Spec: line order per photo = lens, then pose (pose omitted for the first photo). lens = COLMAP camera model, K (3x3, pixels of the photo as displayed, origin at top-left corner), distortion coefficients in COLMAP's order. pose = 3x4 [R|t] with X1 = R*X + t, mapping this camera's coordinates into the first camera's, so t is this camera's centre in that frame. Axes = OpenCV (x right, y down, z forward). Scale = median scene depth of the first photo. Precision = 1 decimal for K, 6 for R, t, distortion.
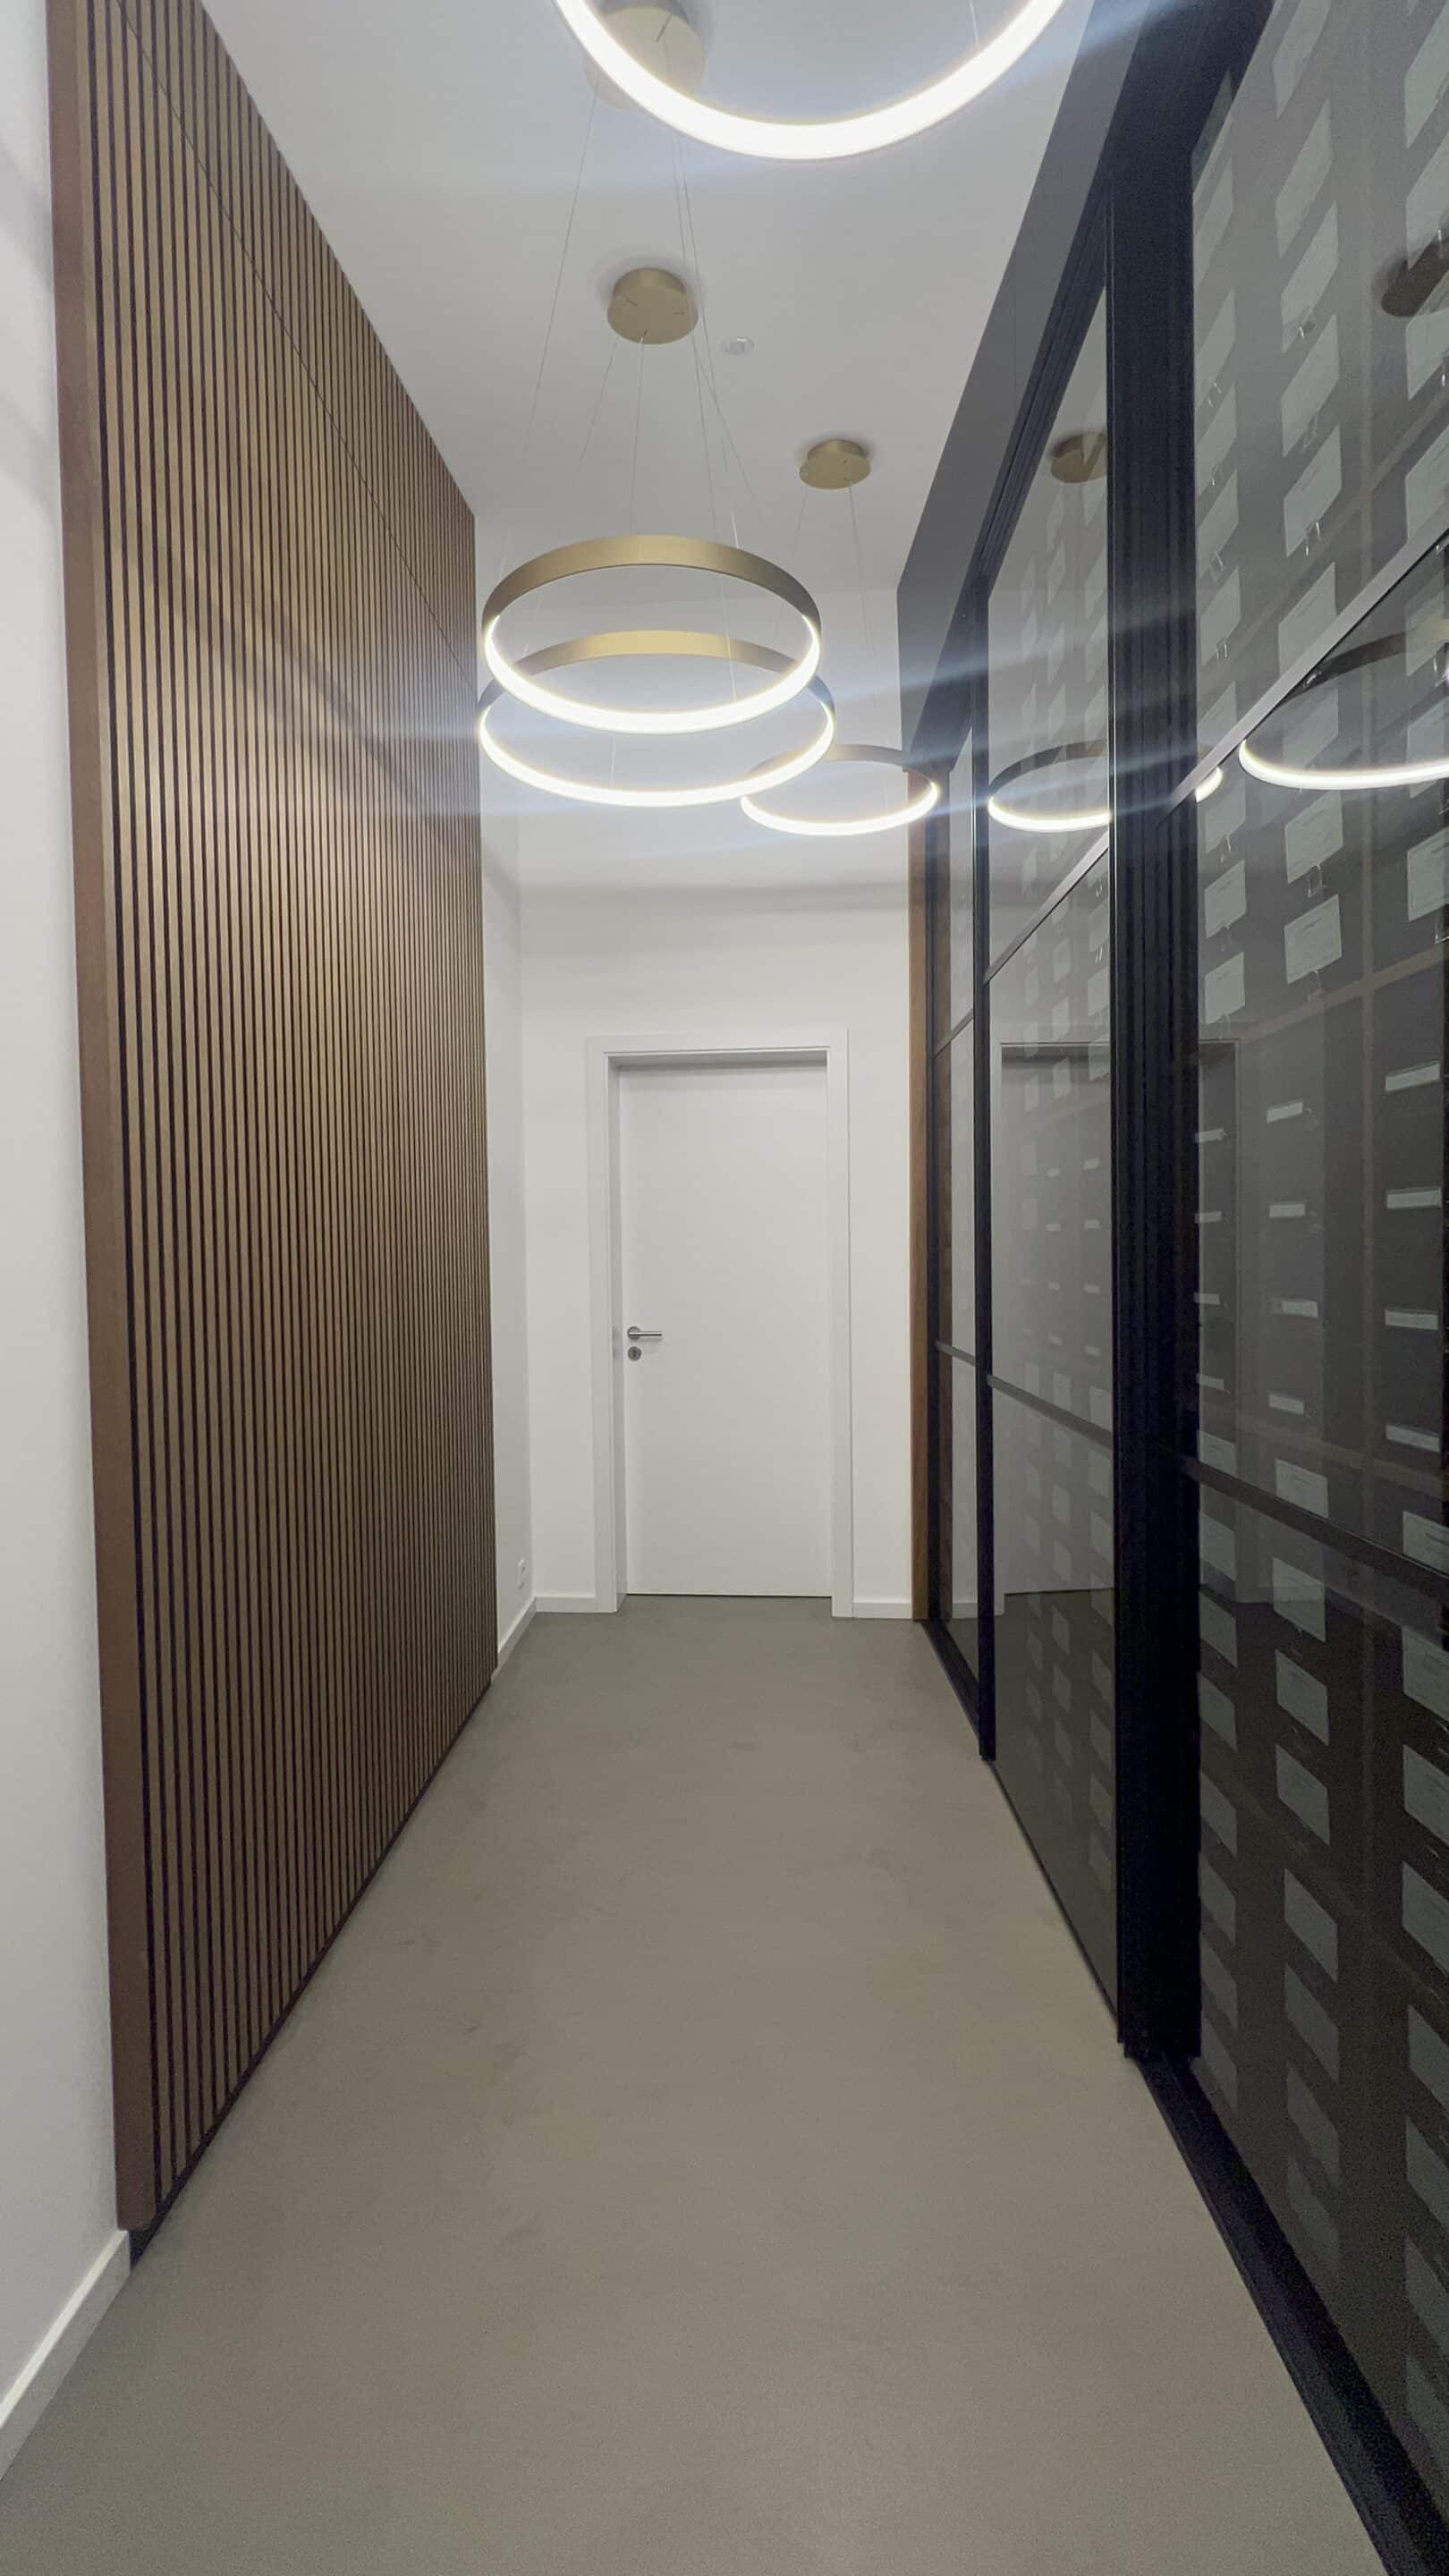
lens RADIAL K [[1158.8, 0, 723.2], [0, 1158.8, 1297.4], [0, 0, 1]] dist [0.002966, -0.001119]
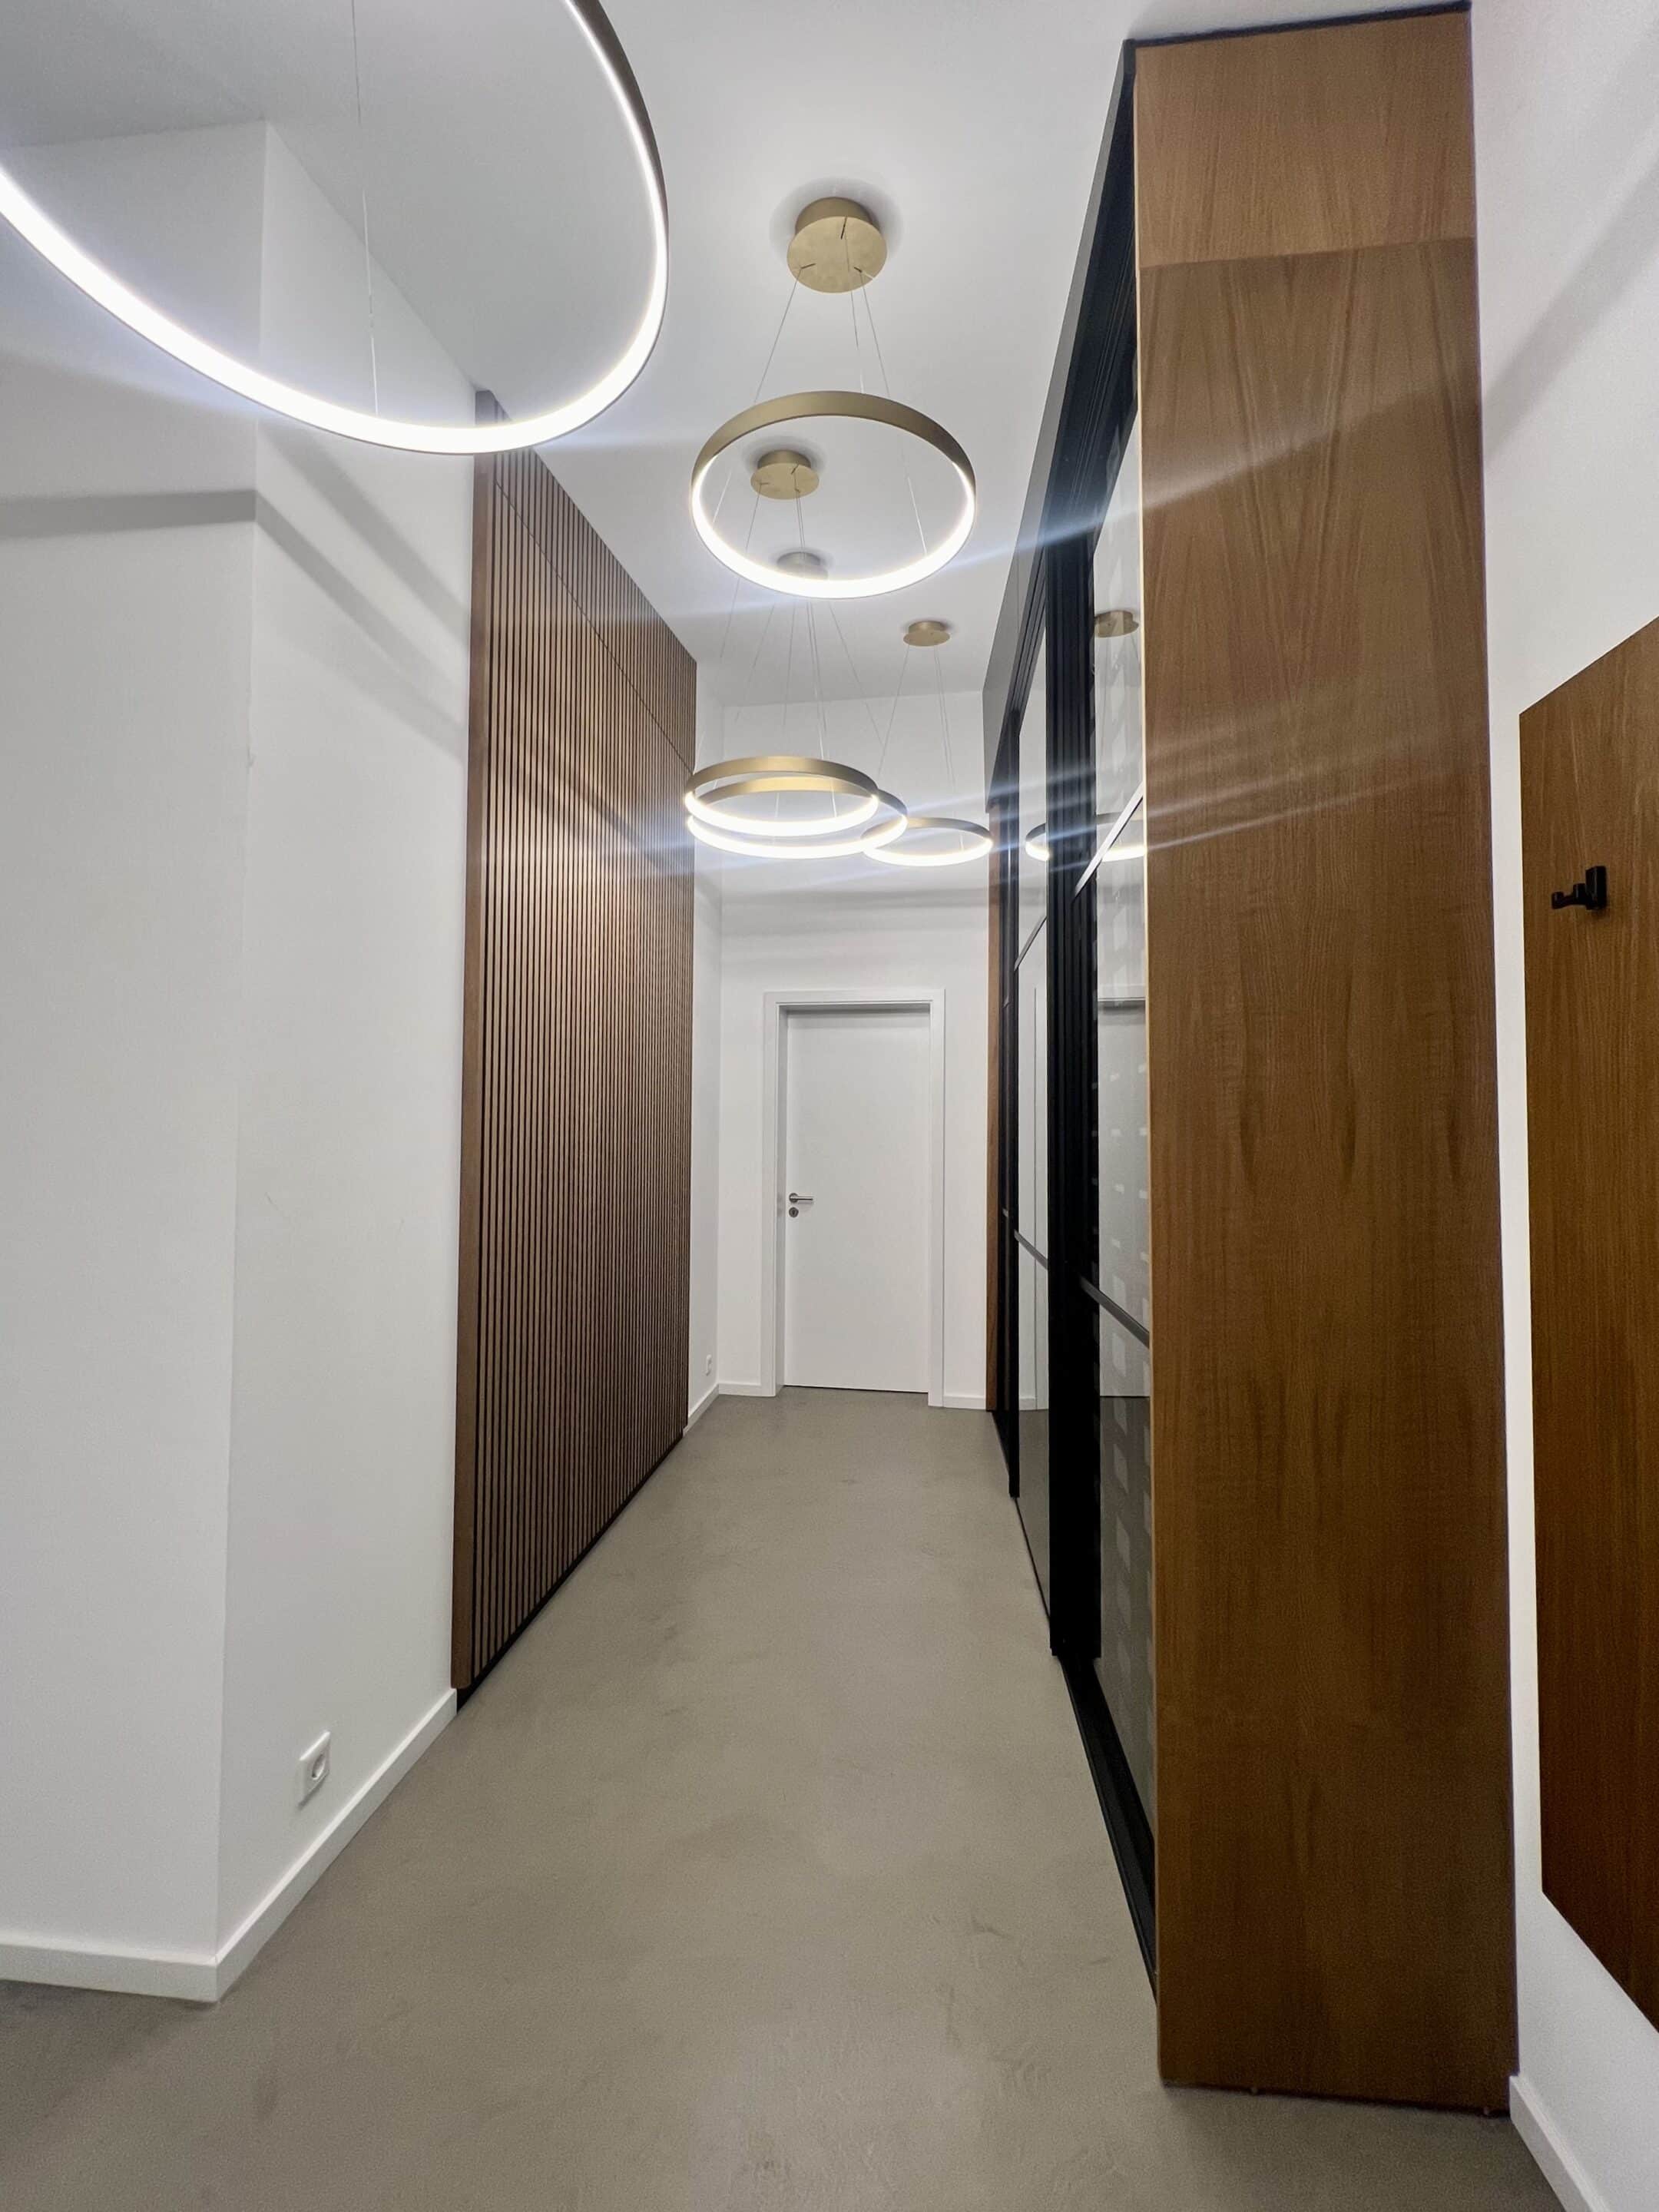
lens RADIAL K [[955.2, 0, 818.0], [0, 955.2, 1110.1], [0, 0, 1]] dist [0.001378, 0.000008]
pose [[0.995851, 0.018659, -0.089062, 0.070095], [-0.024321, 0.997723, -0.062914, -0.004410], [0.087685, 0.064819, 0.994037, -0.210844]]
